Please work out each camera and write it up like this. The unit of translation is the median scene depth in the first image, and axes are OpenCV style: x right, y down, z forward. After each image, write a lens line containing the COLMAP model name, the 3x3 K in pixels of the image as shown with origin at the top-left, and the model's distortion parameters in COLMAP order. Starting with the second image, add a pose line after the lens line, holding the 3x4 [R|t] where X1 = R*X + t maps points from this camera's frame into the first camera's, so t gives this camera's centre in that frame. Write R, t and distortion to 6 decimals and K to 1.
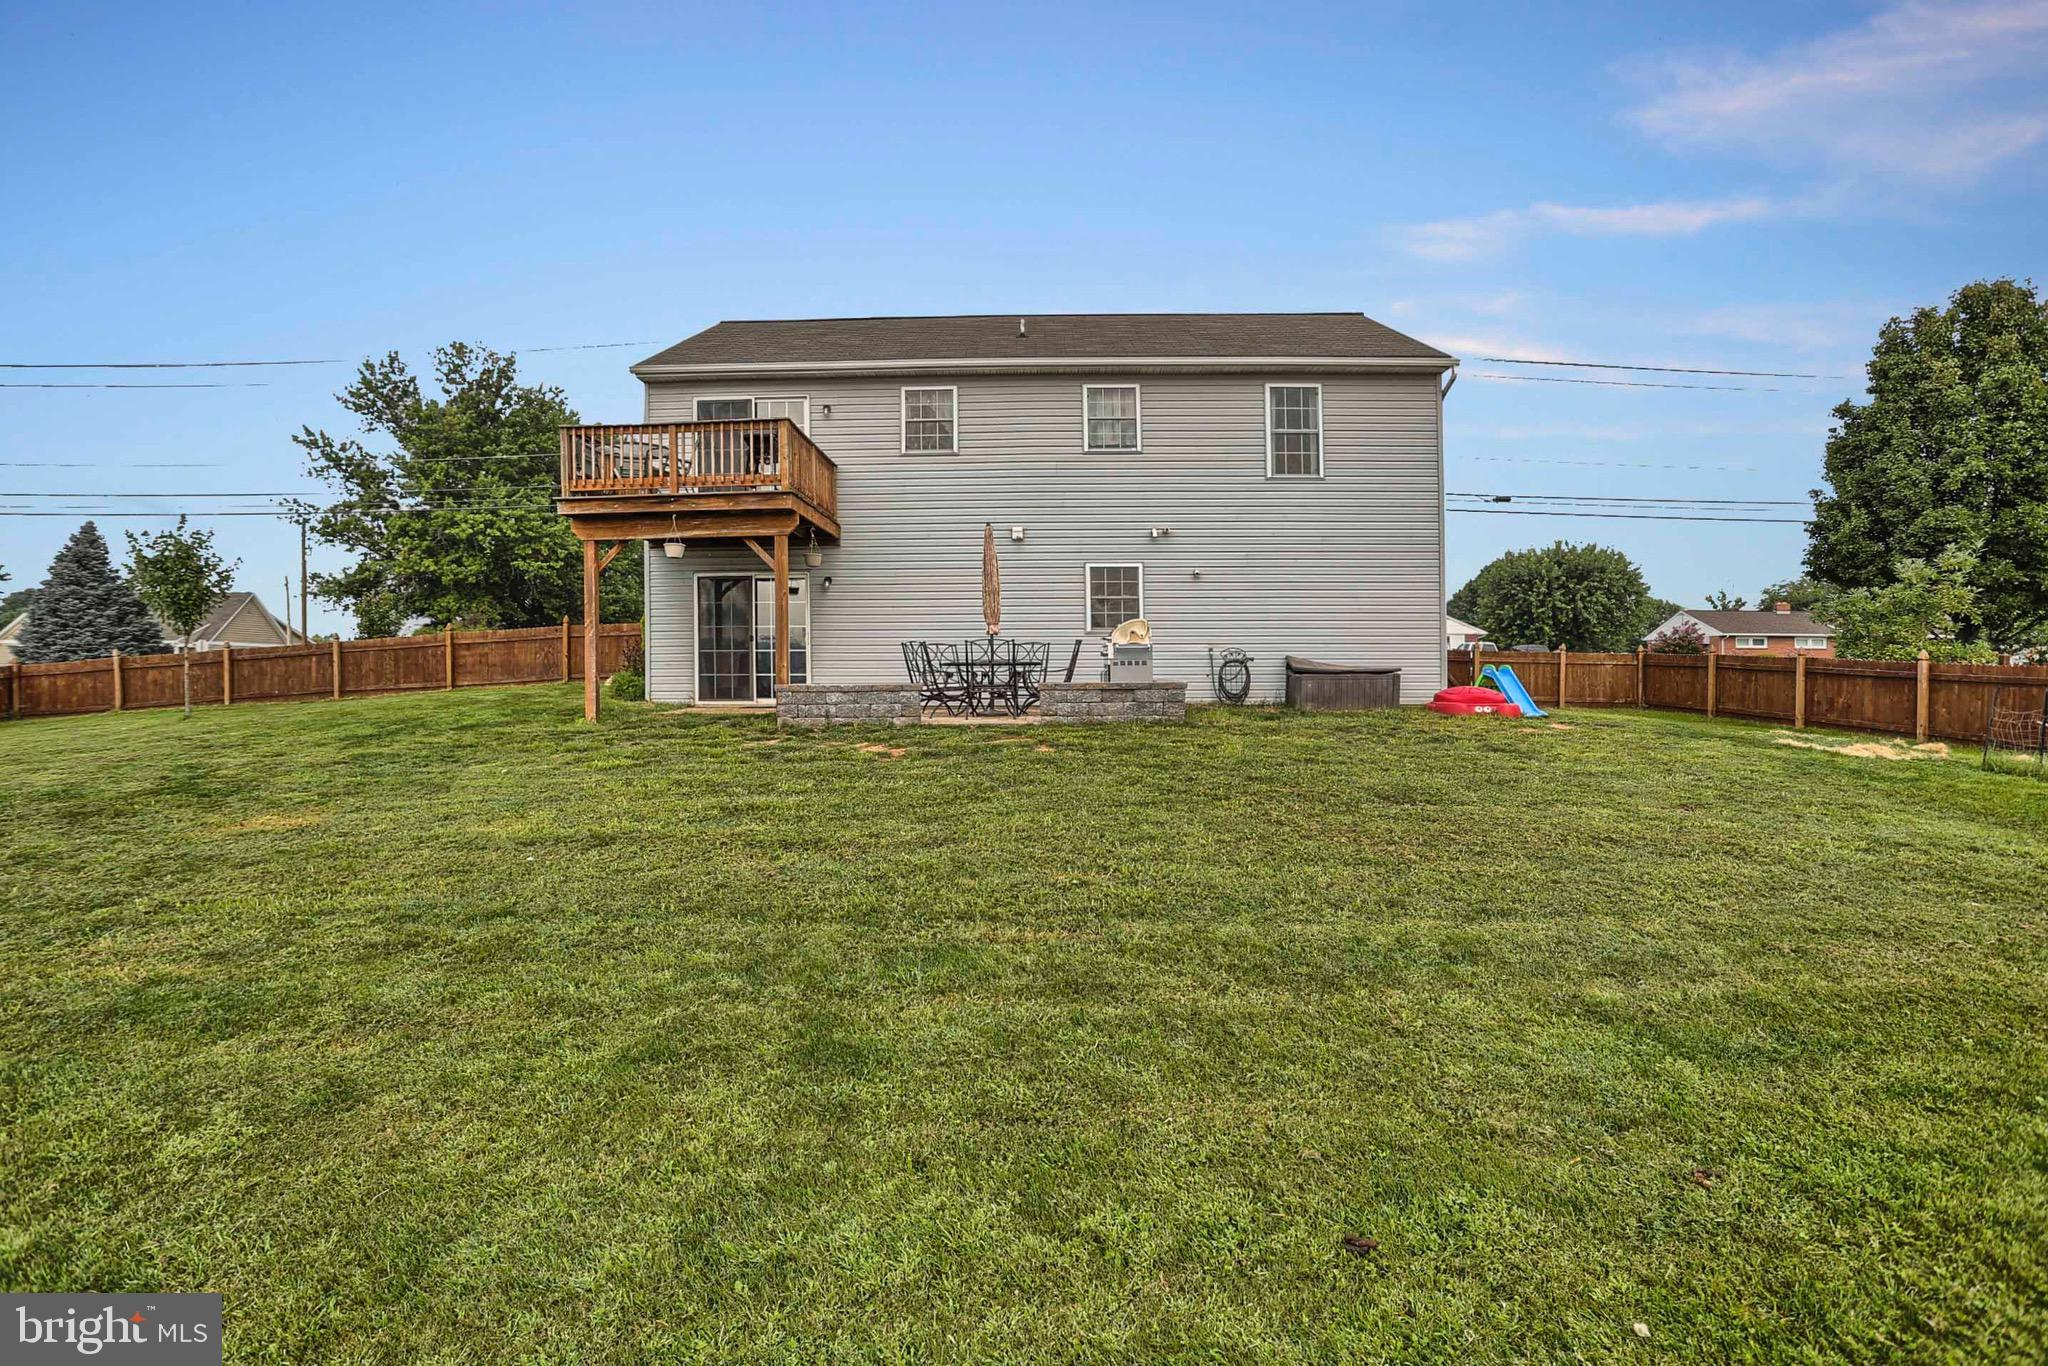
lens RADIAL K [[1018.6, 0, 1022.9], [0, 1018.6, 689.3], [0, 0, 1]] dist [-0.036335, 0.020973]
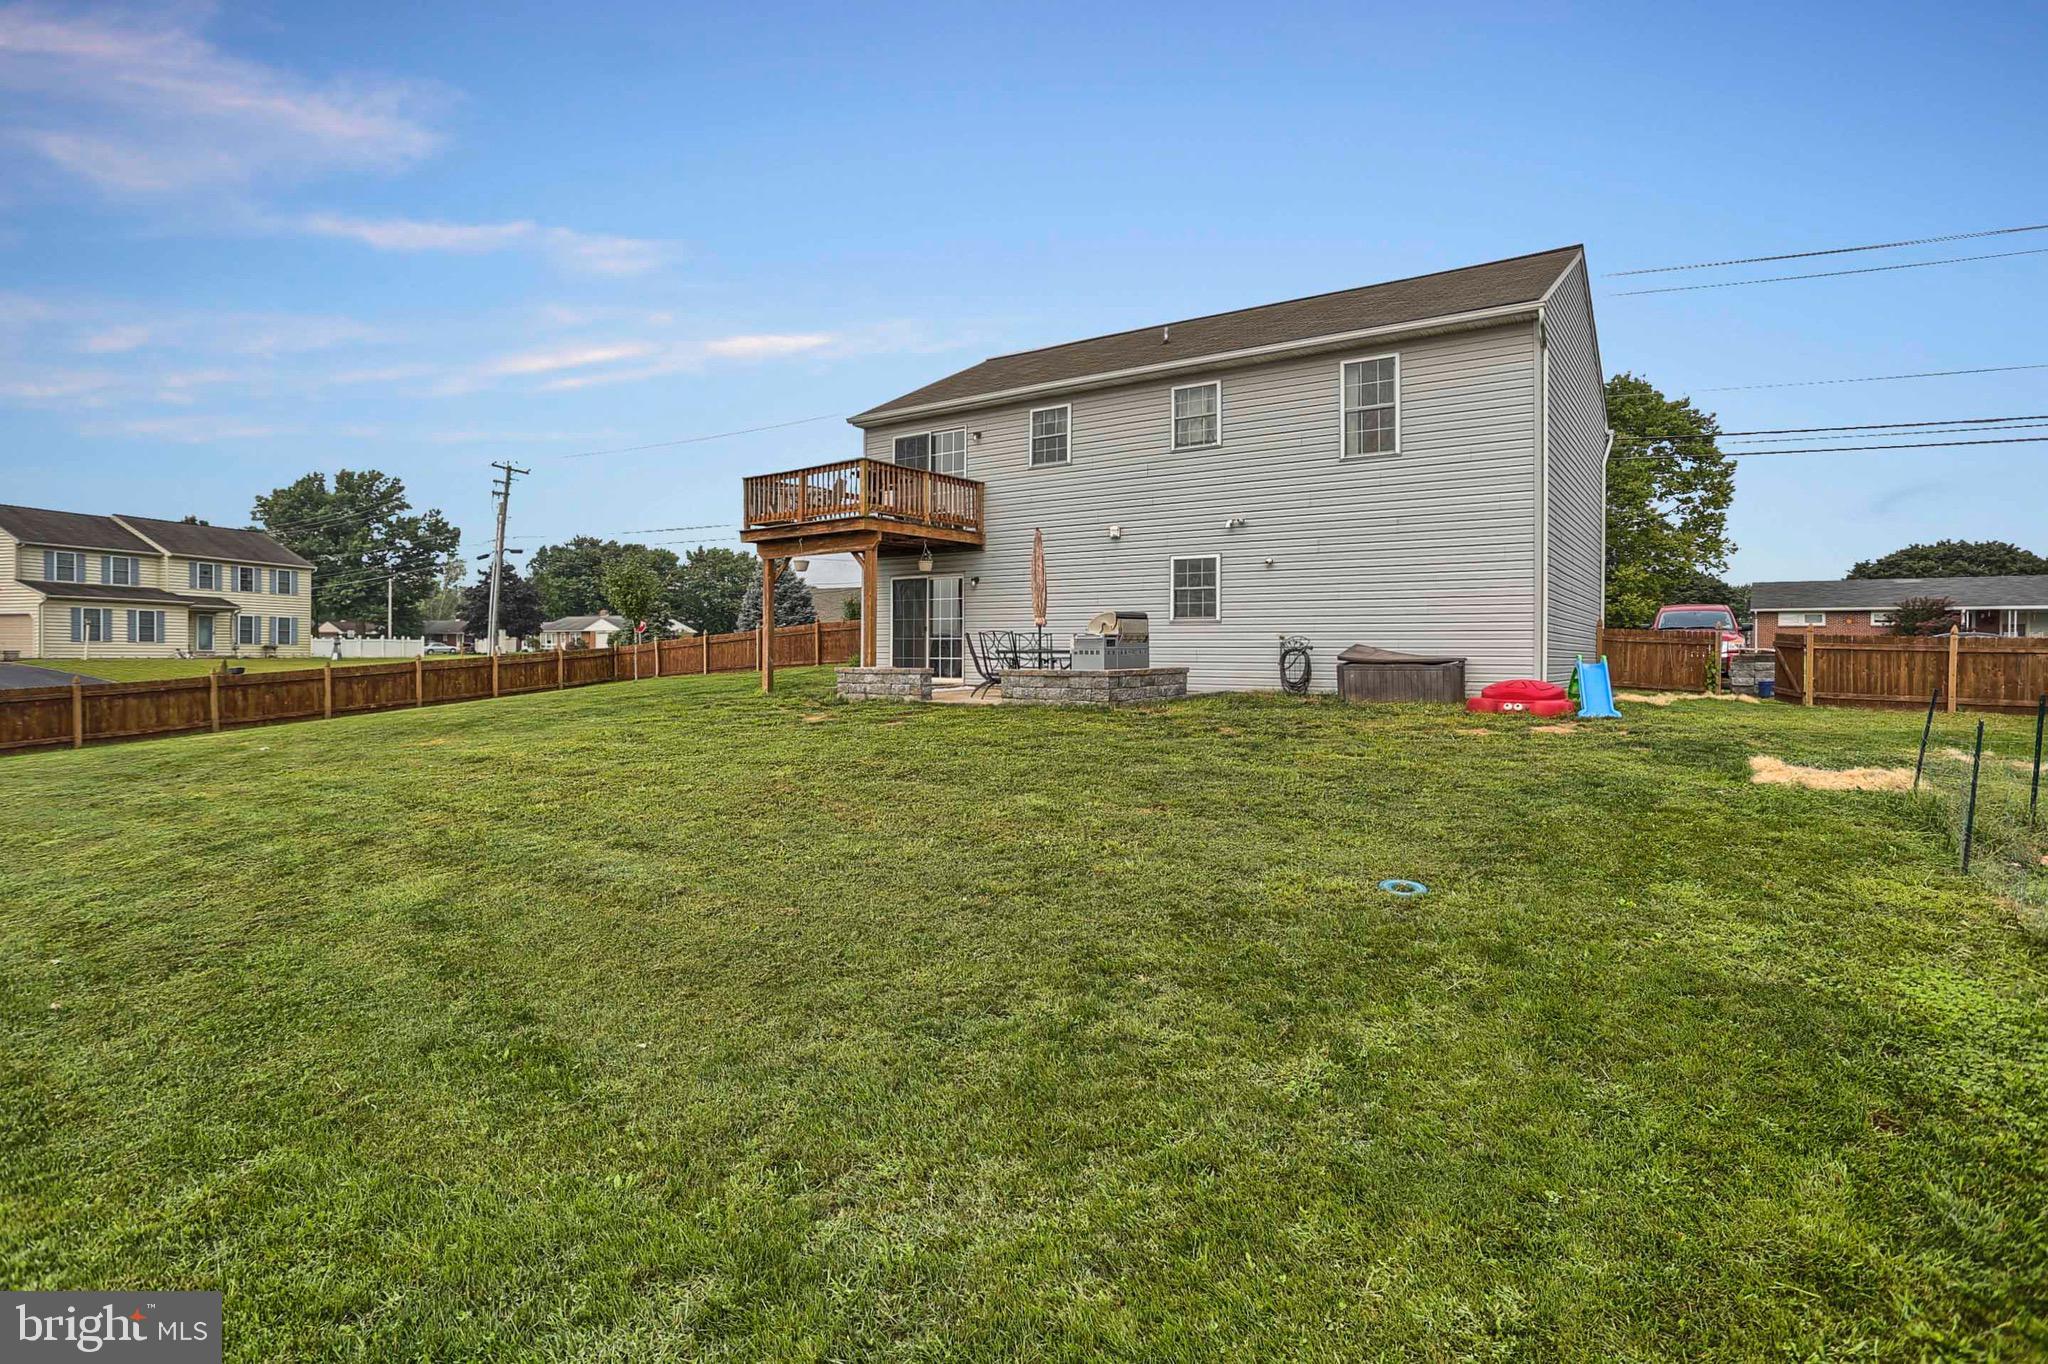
lens RADIAL K [[1018.6, 0, 1006.3], [0, 1018.6, 665.8], [0, 0, 1]] dist [-0.036335, 0.020973]
pose [[0.837375, 0.013724, -0.546456, 0.499385], [-0.014760, 0.999888, 0.002495, -0.010122], [0.546429, 0.005976, 0.837484, 0.021101]]
